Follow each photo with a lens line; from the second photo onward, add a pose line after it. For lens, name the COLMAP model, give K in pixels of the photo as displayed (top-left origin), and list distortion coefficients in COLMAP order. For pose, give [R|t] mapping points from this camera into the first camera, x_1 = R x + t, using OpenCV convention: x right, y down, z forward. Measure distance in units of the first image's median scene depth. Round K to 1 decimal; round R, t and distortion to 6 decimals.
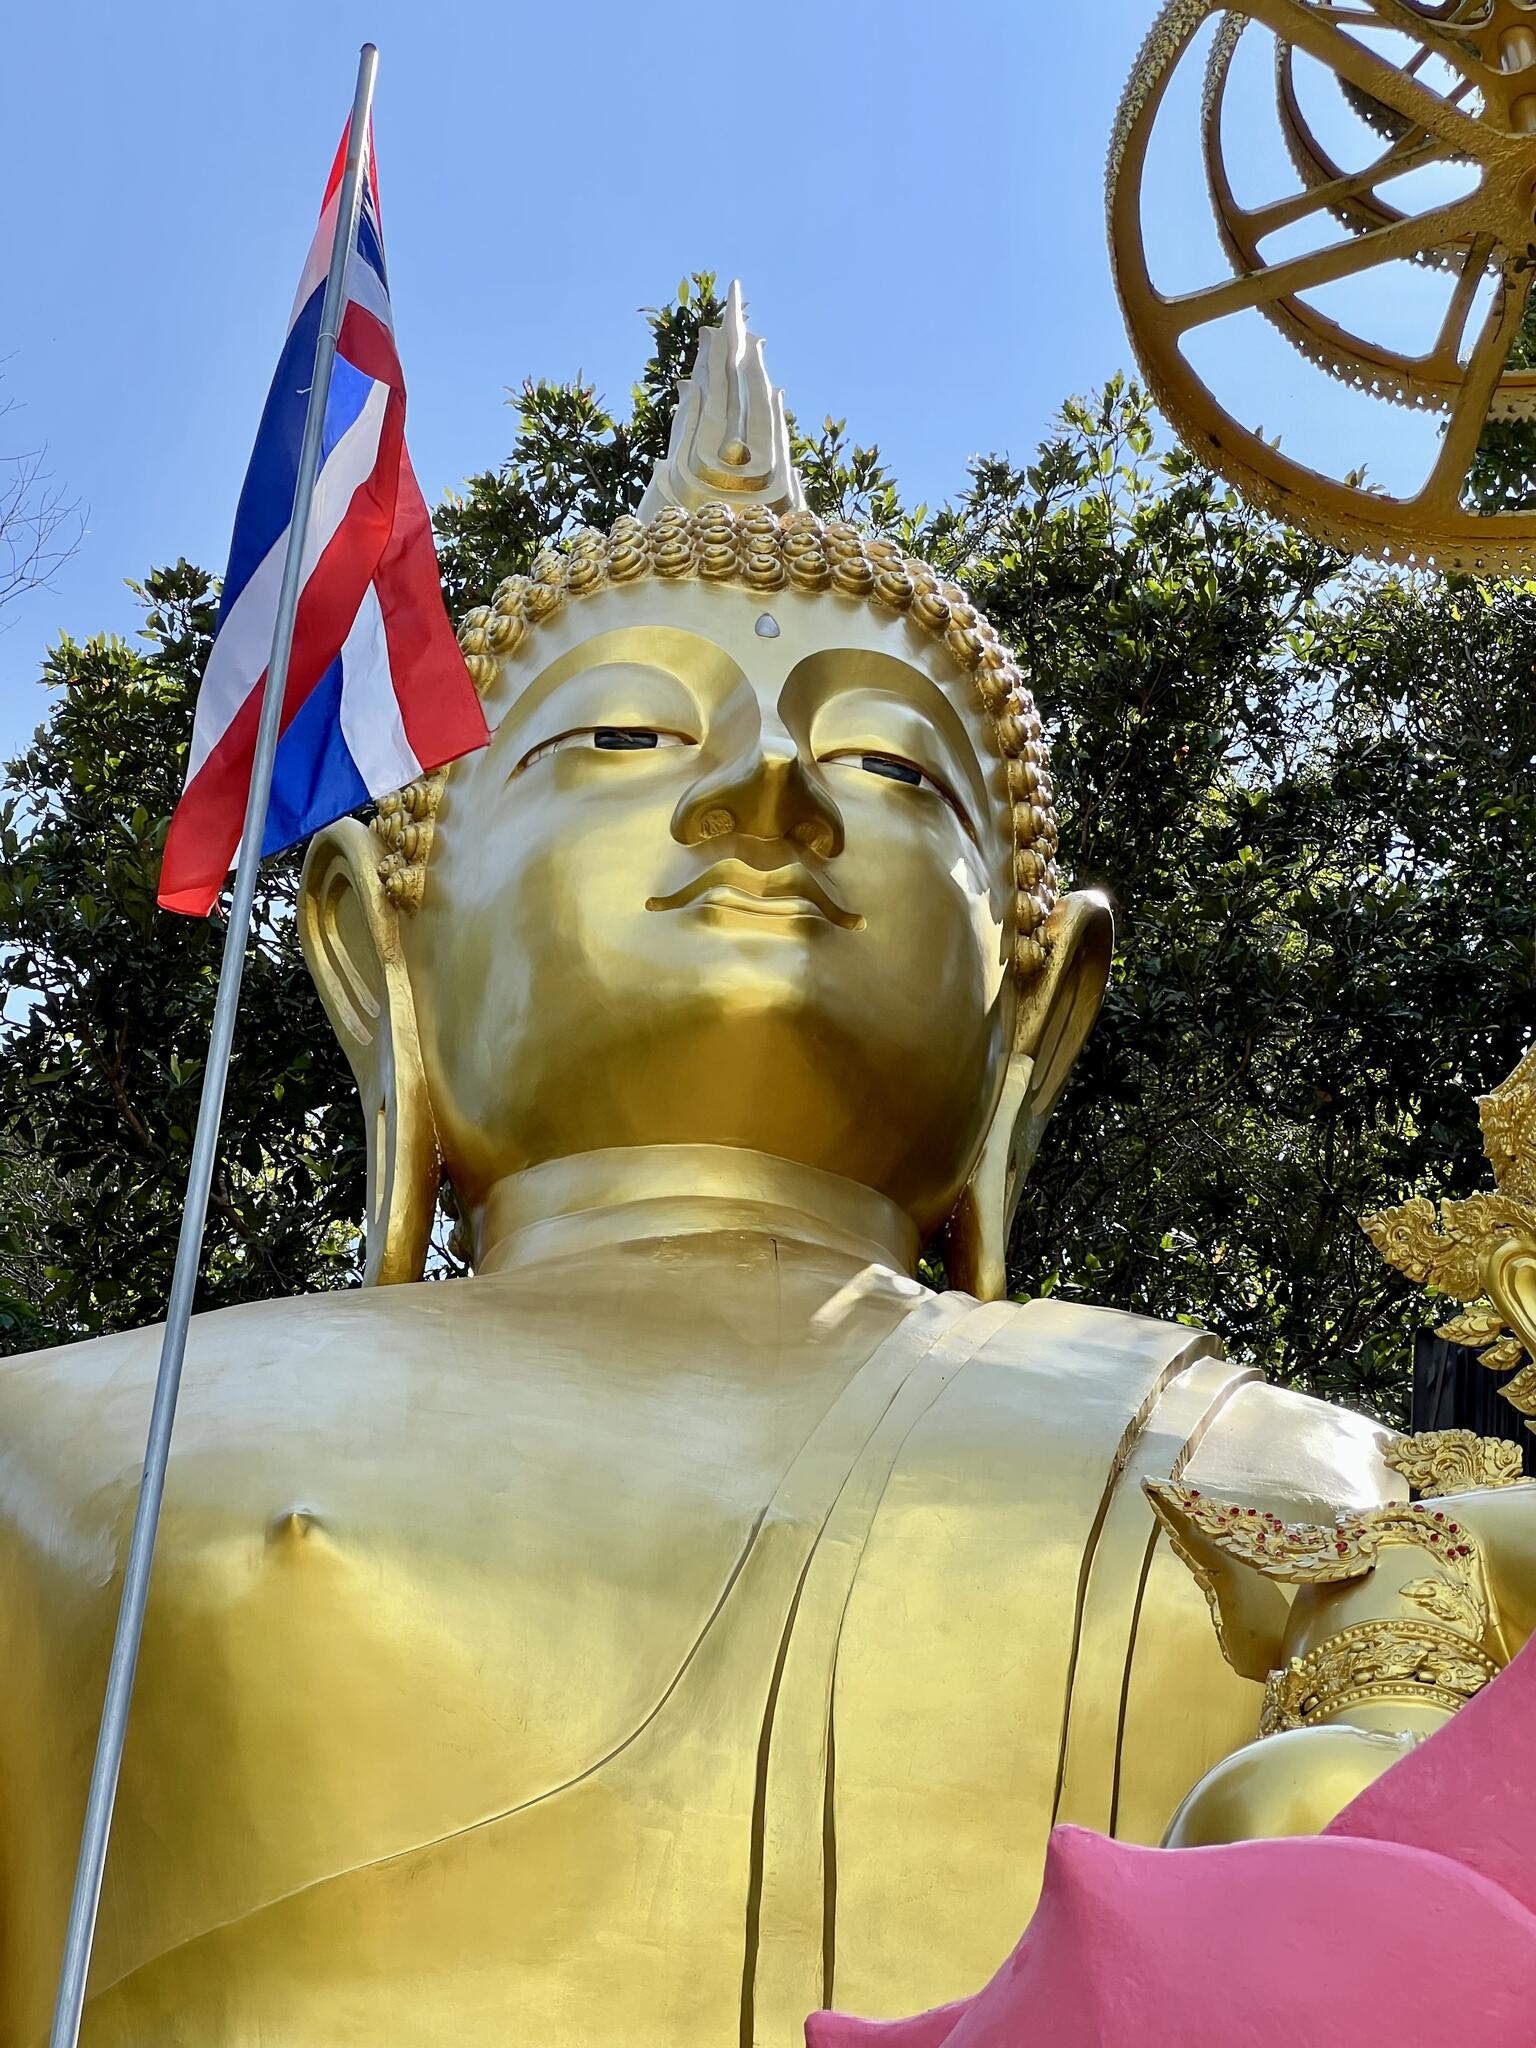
lens RADIAL K [[4570.6, 0, 770.5], [0, 4570.6, 990.6], [0, 0, 1]] dist [-0.281867, 6.797256]
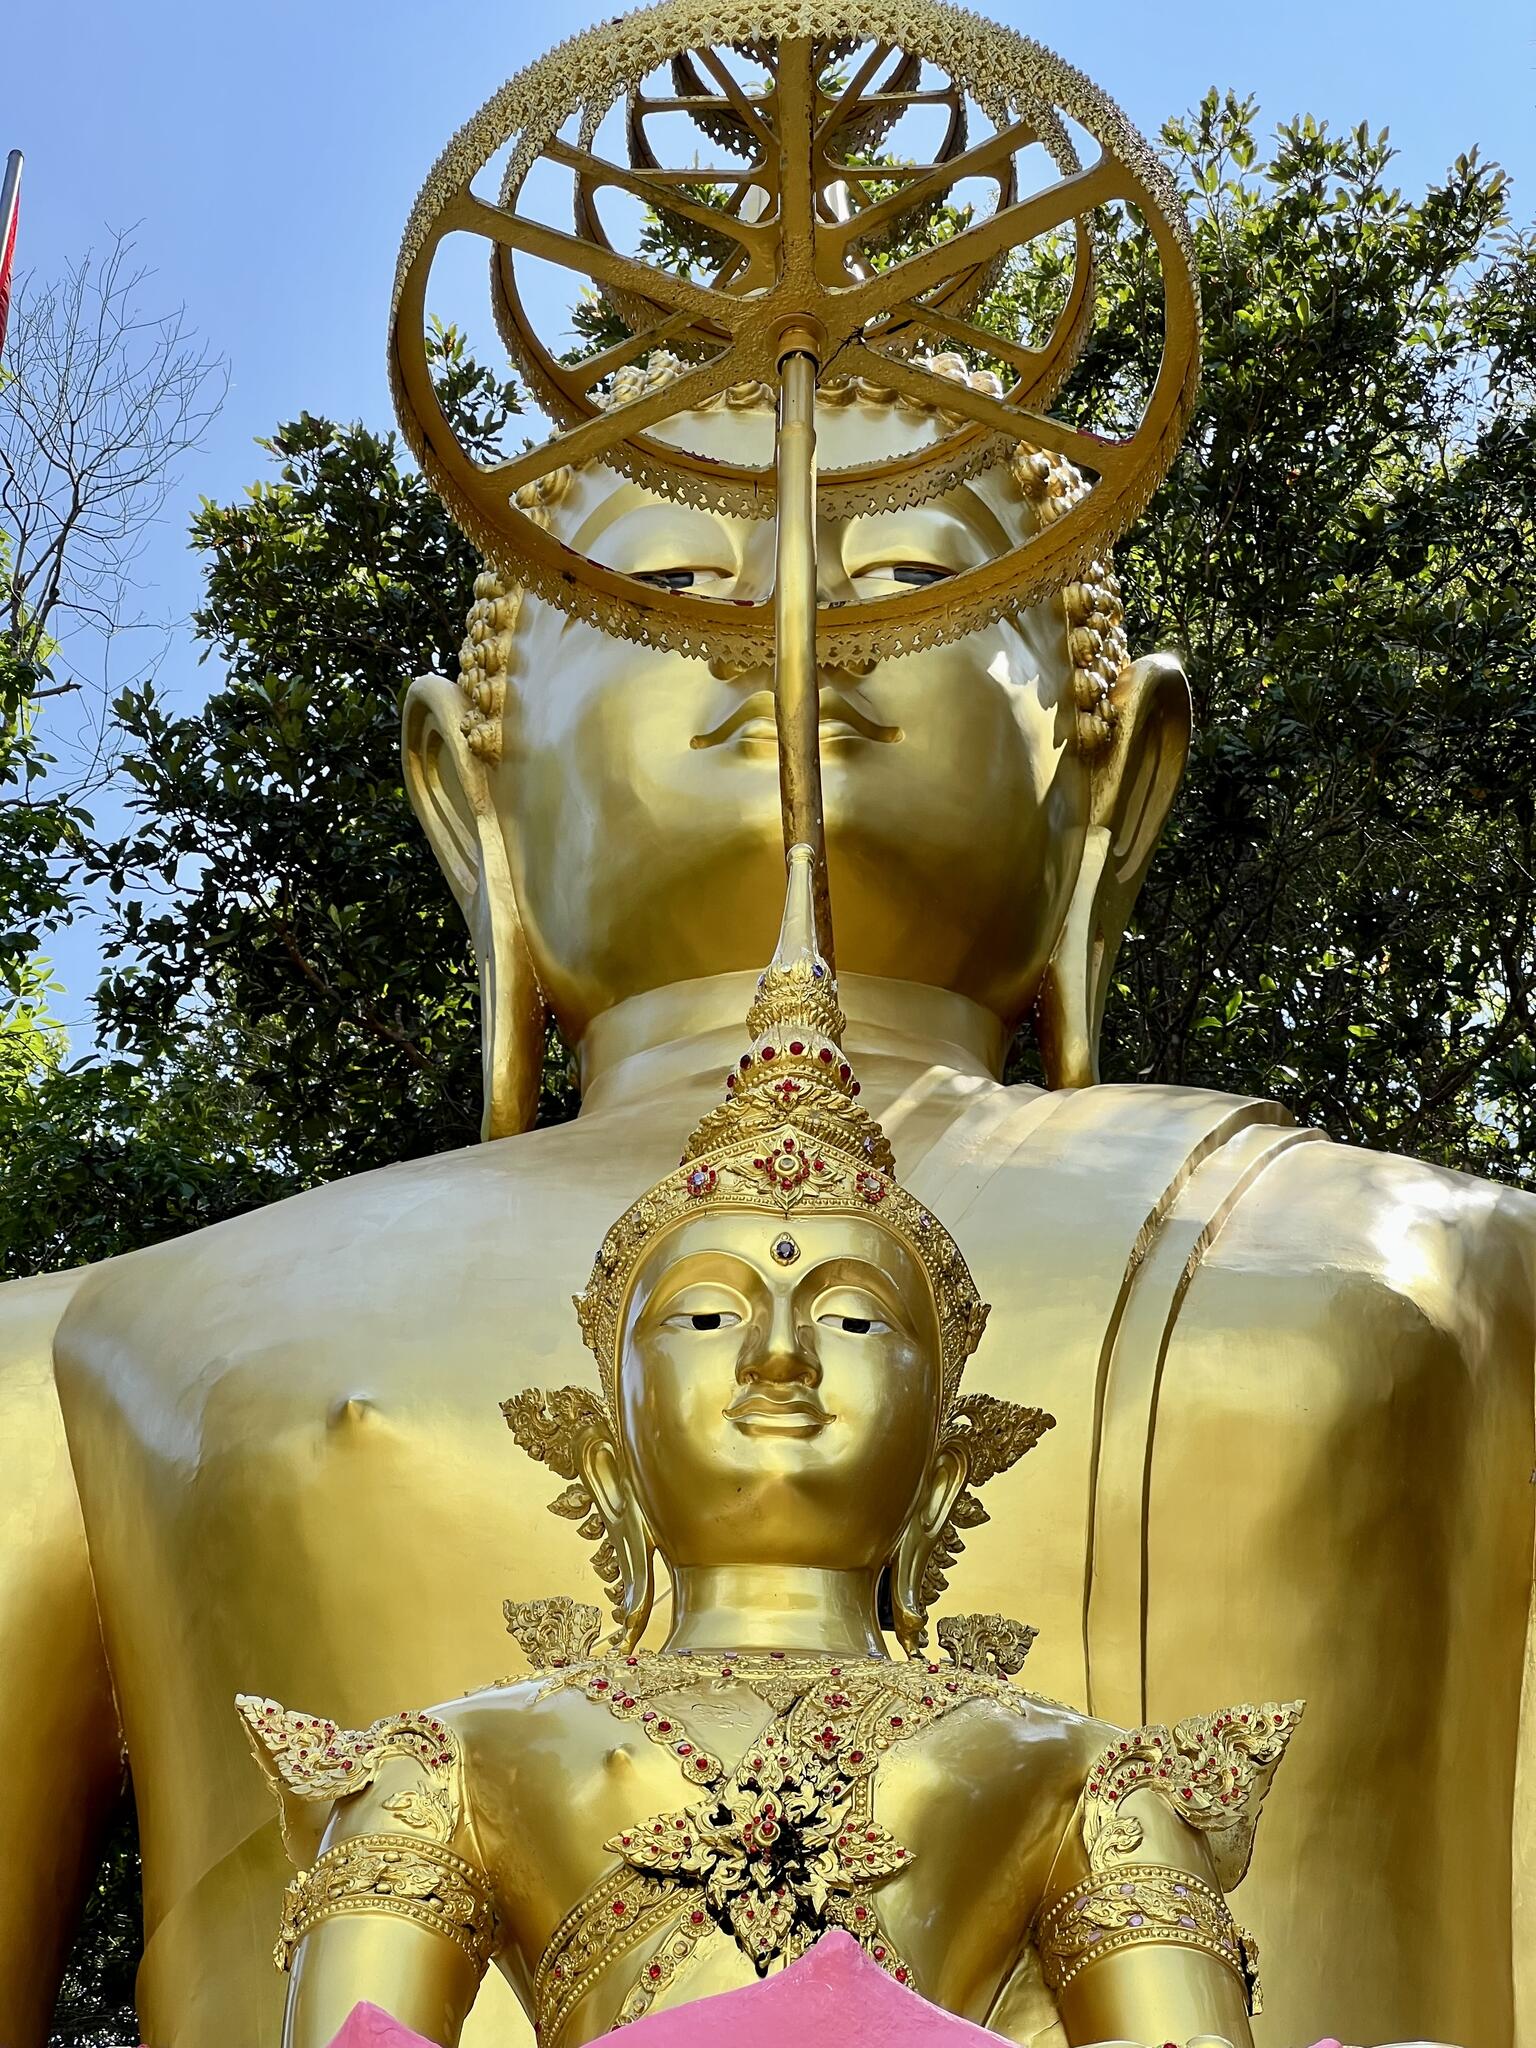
lens RADIAL K [[4570.6, 0, 770.5], [0, 4570.6, 990.6], [0, 0, 1]] dist [-0.281867, 6.797256]
pose [[0.987174, -0.117050, -0.108564, 0.090100], [0.125362, 0.989408, 0.073180, -0.034349], [0.098848, -0.085851, 0.991392, -0.030368]]
